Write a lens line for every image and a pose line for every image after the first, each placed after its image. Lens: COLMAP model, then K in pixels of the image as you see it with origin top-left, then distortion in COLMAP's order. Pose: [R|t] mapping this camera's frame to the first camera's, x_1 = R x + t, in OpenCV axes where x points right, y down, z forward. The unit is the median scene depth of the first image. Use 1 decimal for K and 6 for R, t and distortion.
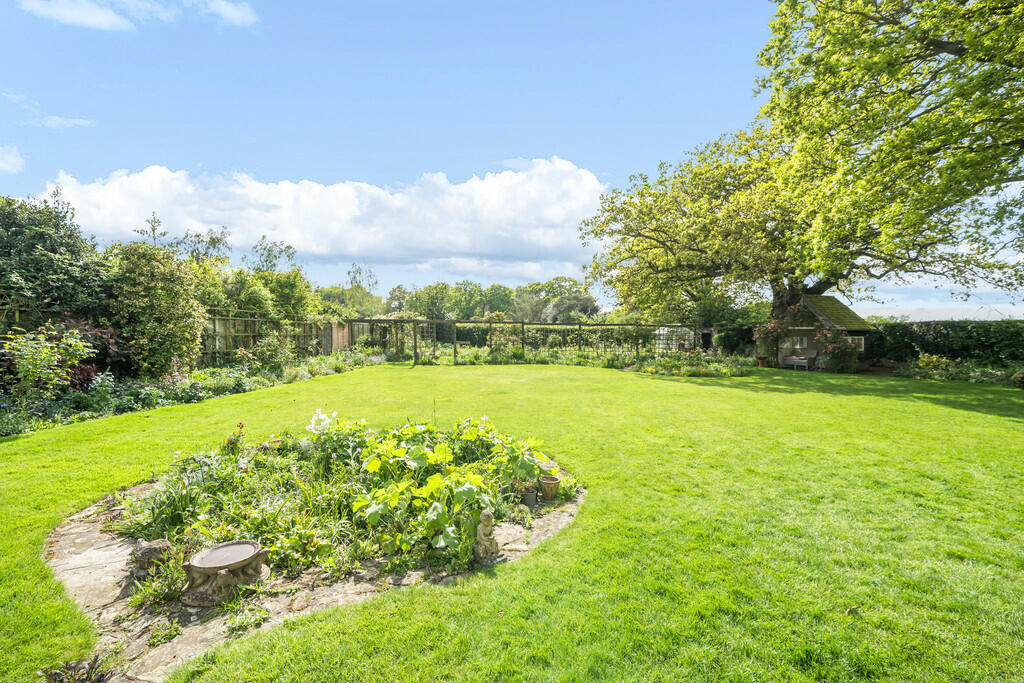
lens RADIAL K [[444.9, 0, 512.5], [0, 444.9, 342.0], [0, 0, 1]] dist [-0.001110, 0.000222]
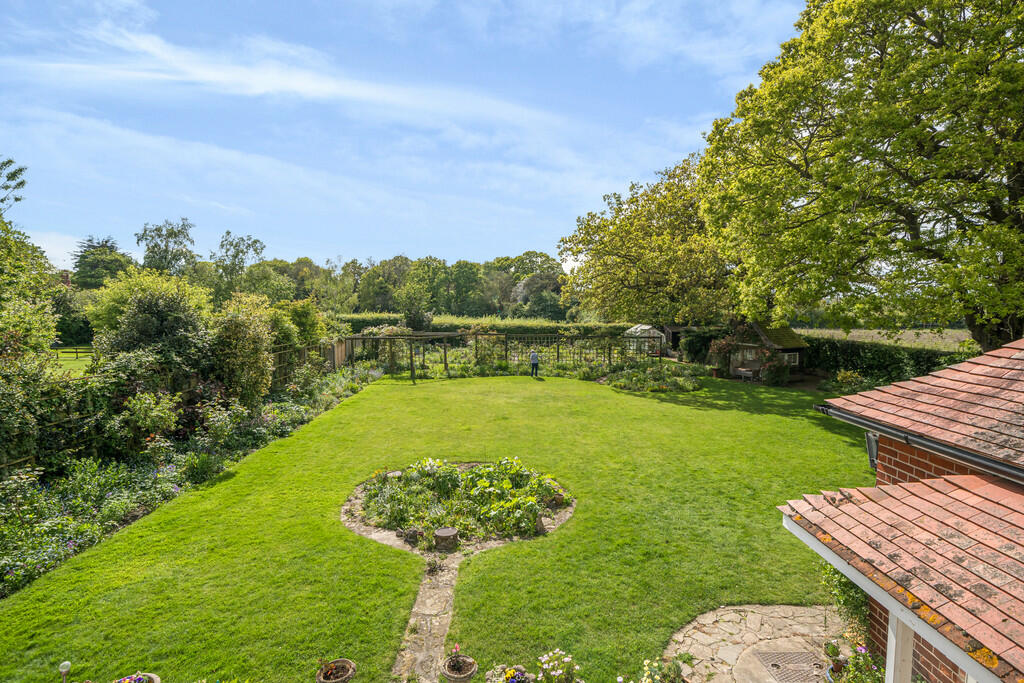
lens RADIAL K [[487.0, 0, 511.3], [0, 487.0, 338.4], [0, 0, 1]] dist [-0.001613, -0.000303]
pose [[0.997743, -0.003538, 0.067060, -0.127911], [0.001124, 0.999351, 0.036004, -0.222898], [-0.067144, -0.035847, 0.997099, -0.538538]]
